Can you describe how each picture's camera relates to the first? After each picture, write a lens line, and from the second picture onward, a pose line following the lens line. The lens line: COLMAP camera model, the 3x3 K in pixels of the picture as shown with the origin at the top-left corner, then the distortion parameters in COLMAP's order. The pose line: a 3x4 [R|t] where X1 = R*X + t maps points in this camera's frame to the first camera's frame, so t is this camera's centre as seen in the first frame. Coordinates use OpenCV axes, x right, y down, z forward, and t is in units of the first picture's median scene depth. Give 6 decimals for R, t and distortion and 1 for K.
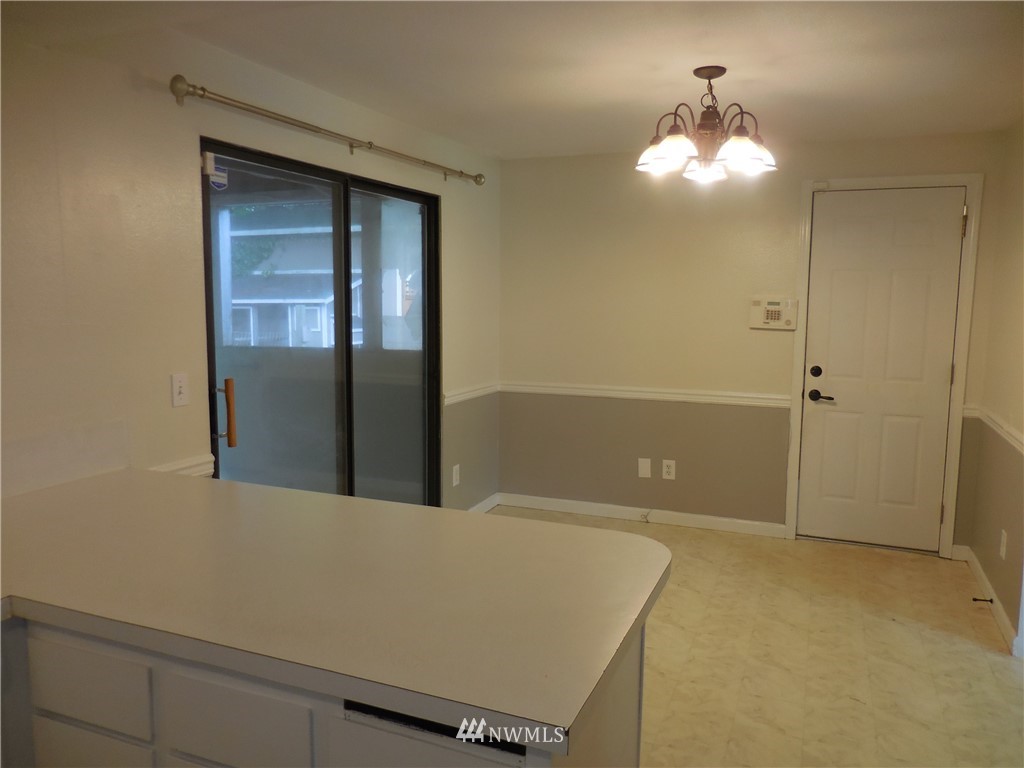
lens RADIAL K [[775.8, 0, 512.0], [0, 775.8, 384.0], [0, 0, 1]] dist [0.004534, 0.008425]
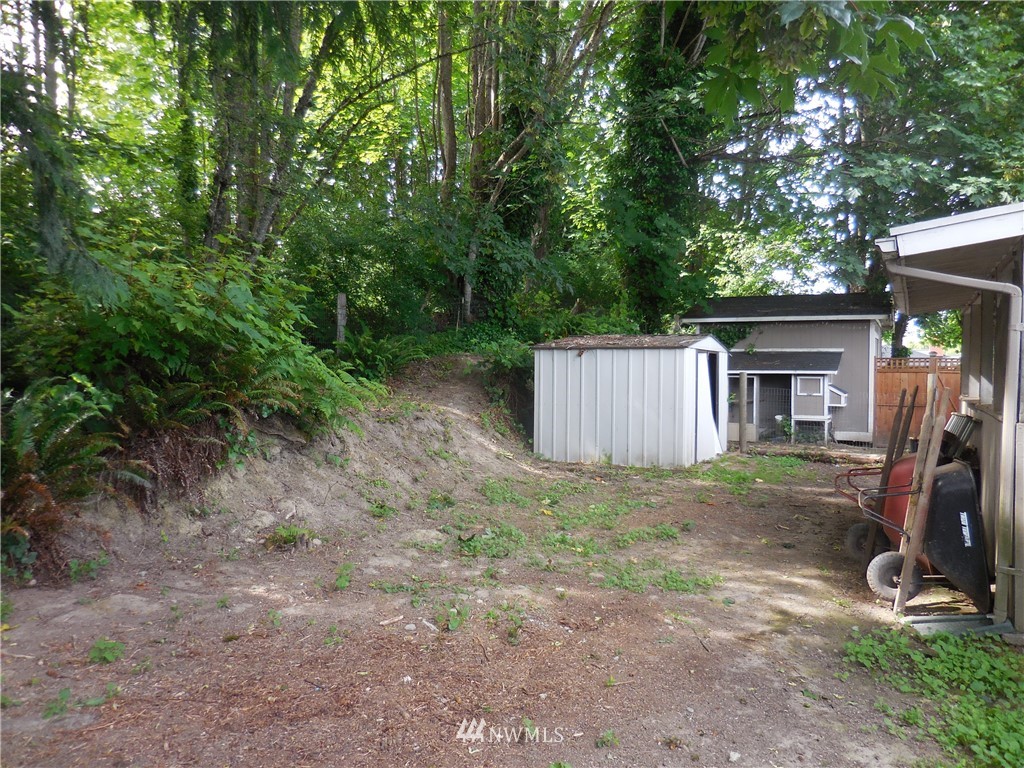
lens RADIAL K [[775.8, 0, 512.0], [0, 775.8, 384.0], [0, 0, 1]] dist [0.004534, 0.008425]
pose [[0.991947, 0.018210, -0.125335, -0.531644], [-0.029219, 0.995817, -0.086569, 0.035976], [0.123234, 0.089534, 0.988330, -0.313014]]
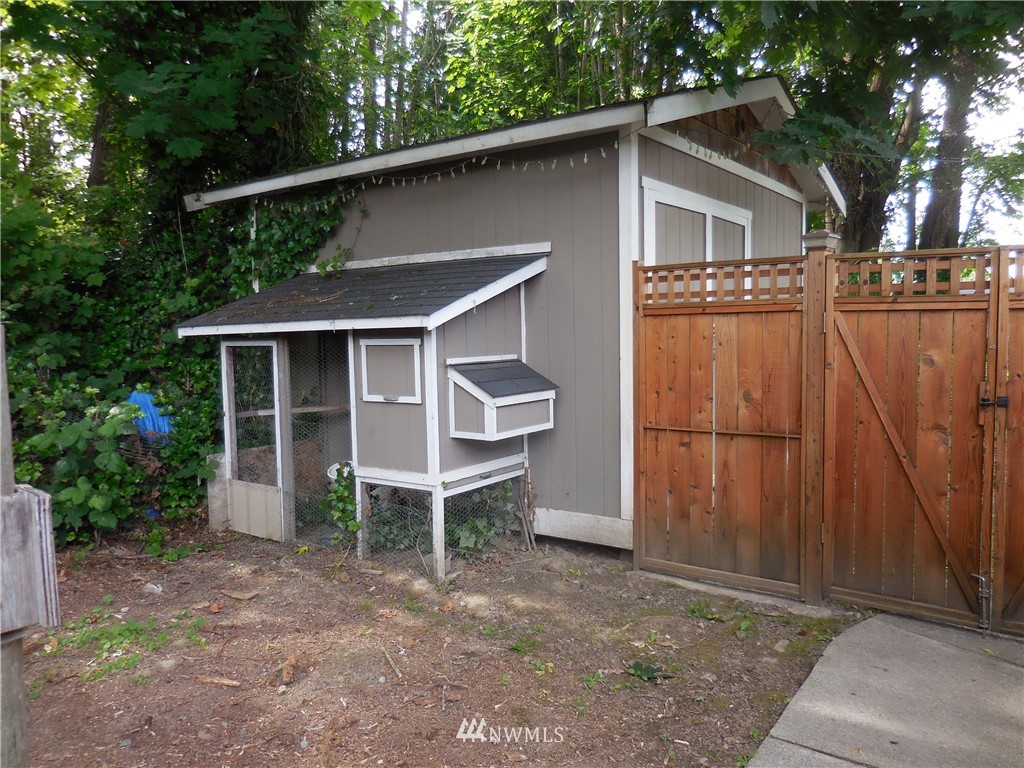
lens RADIAL K [[775.8, 0, 512.0], [0, 775.8, 384.0], [0, 0, 1]] dist [0.004534, 0.008425]
pose [[0.976043, 0.000330, -0.217577, -0.108770], [-0.008250, 0.999336, -0.035495, -0.057384], [0.217420, 0.036440, 0.975398, 0.572988]]
